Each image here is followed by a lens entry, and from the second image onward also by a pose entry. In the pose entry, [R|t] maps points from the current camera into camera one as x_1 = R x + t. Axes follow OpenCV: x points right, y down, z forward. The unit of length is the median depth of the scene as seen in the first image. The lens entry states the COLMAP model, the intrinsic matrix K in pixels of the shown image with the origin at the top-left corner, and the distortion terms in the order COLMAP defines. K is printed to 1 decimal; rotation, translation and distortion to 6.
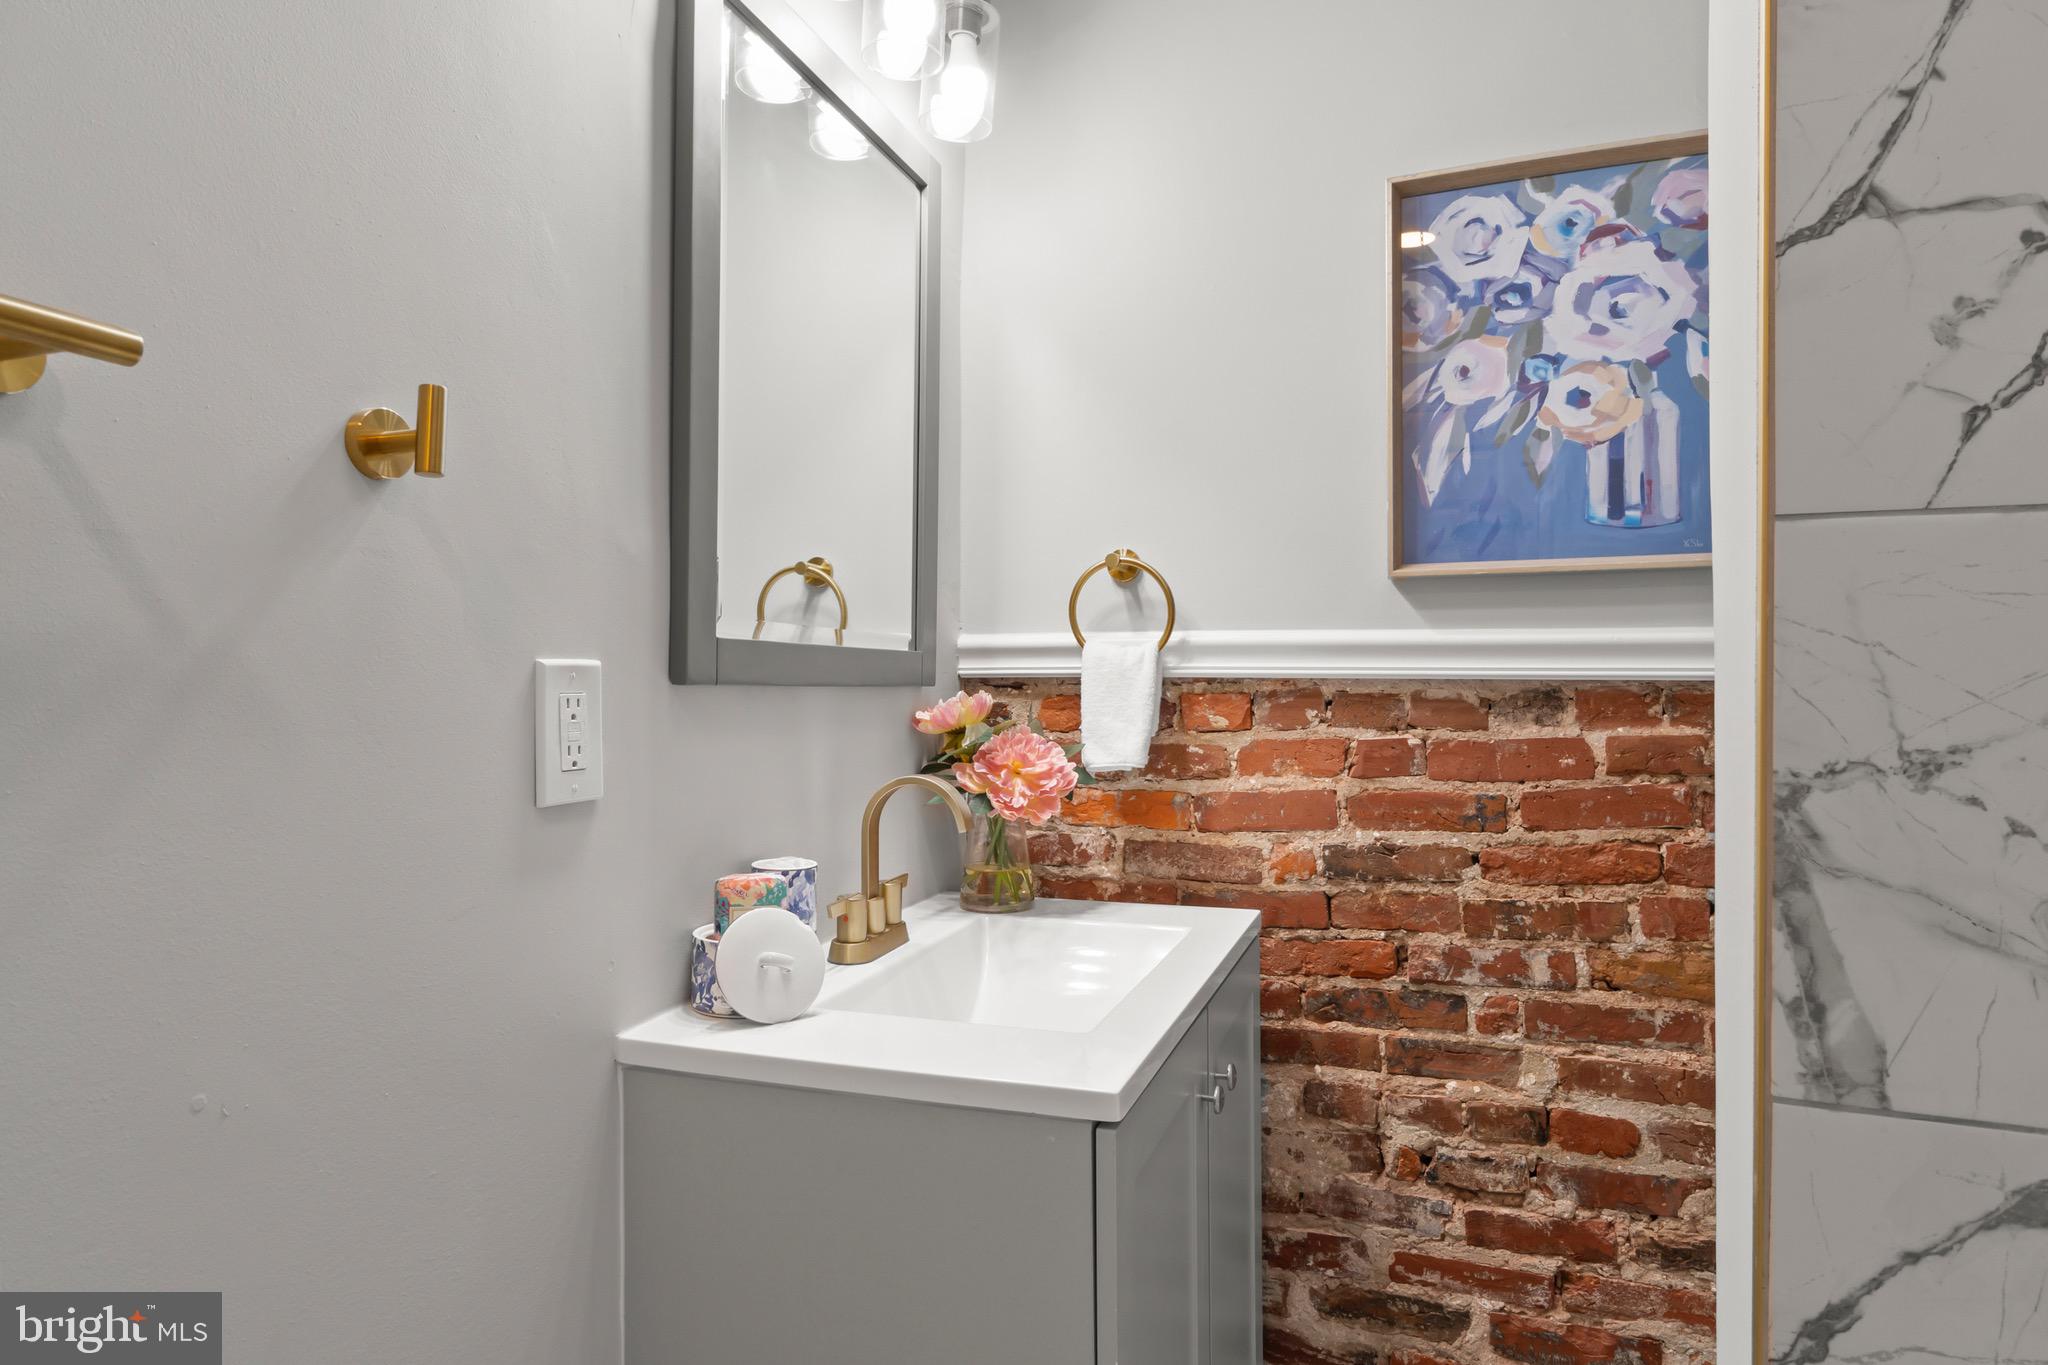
lens RADIAL K [[1170.9, 0, 1026.8], [0, 1170.9, 686.8], [0, 0, 1]] dist [0.004164, 0.001479]
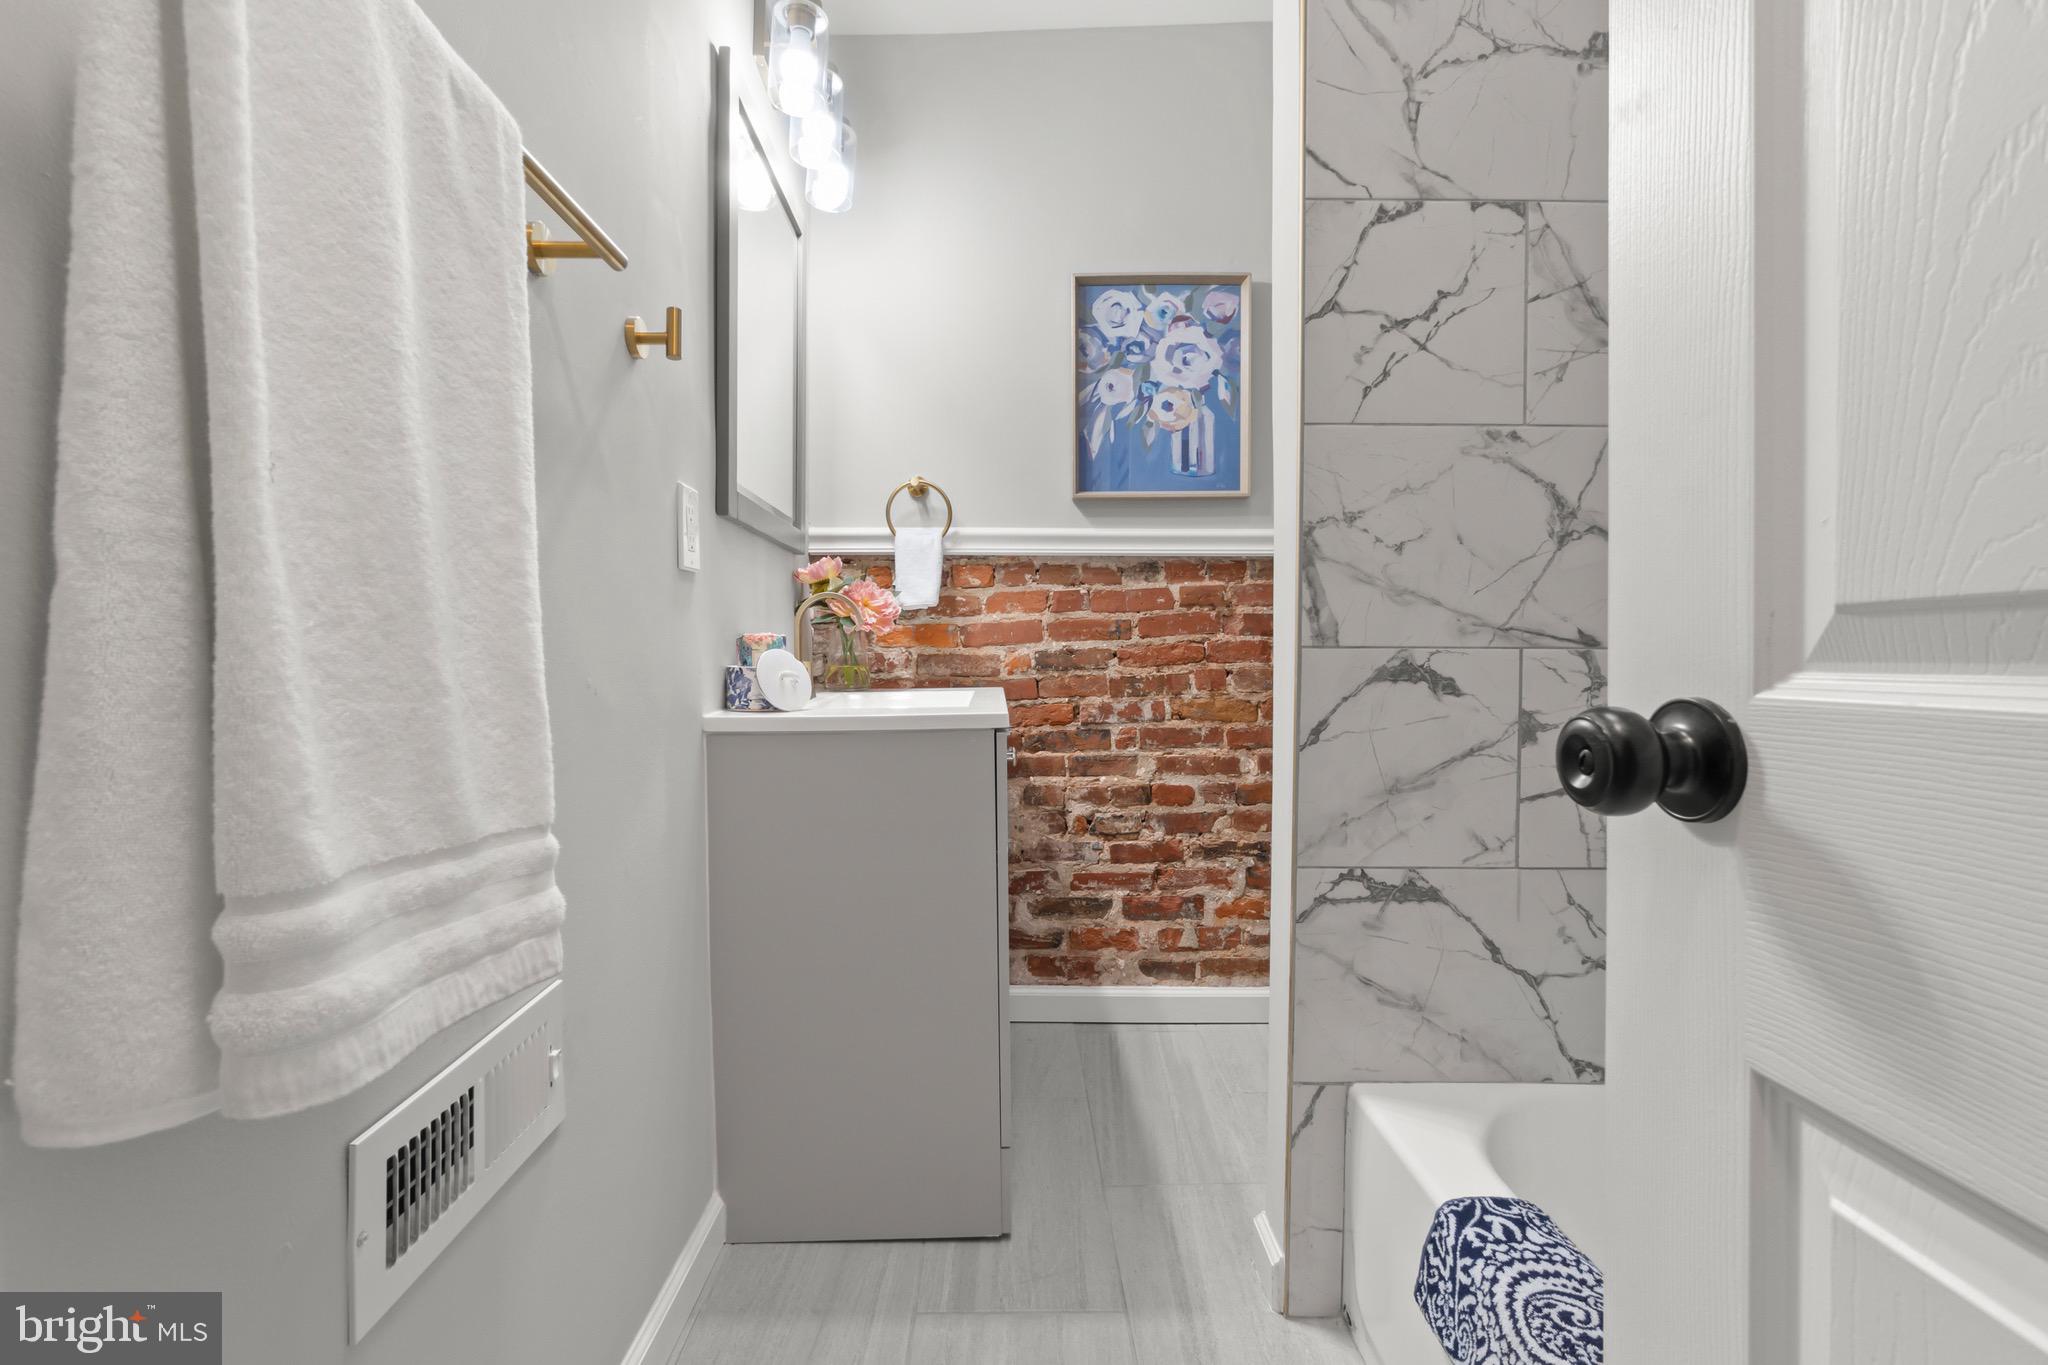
lens RADIAL K [[884.9, 0, 1012.5], [0, 884.9, 673.2], [0, 0, 1]] dist [-0.002355, -0.000098]
pose [[0.934448, -0.012717, 0.355871, -0.268990], [0.003168, 0.999619, 0.027403, 0.140760], [-0.356084, -0.024479, 0.934133, -0.247014]]
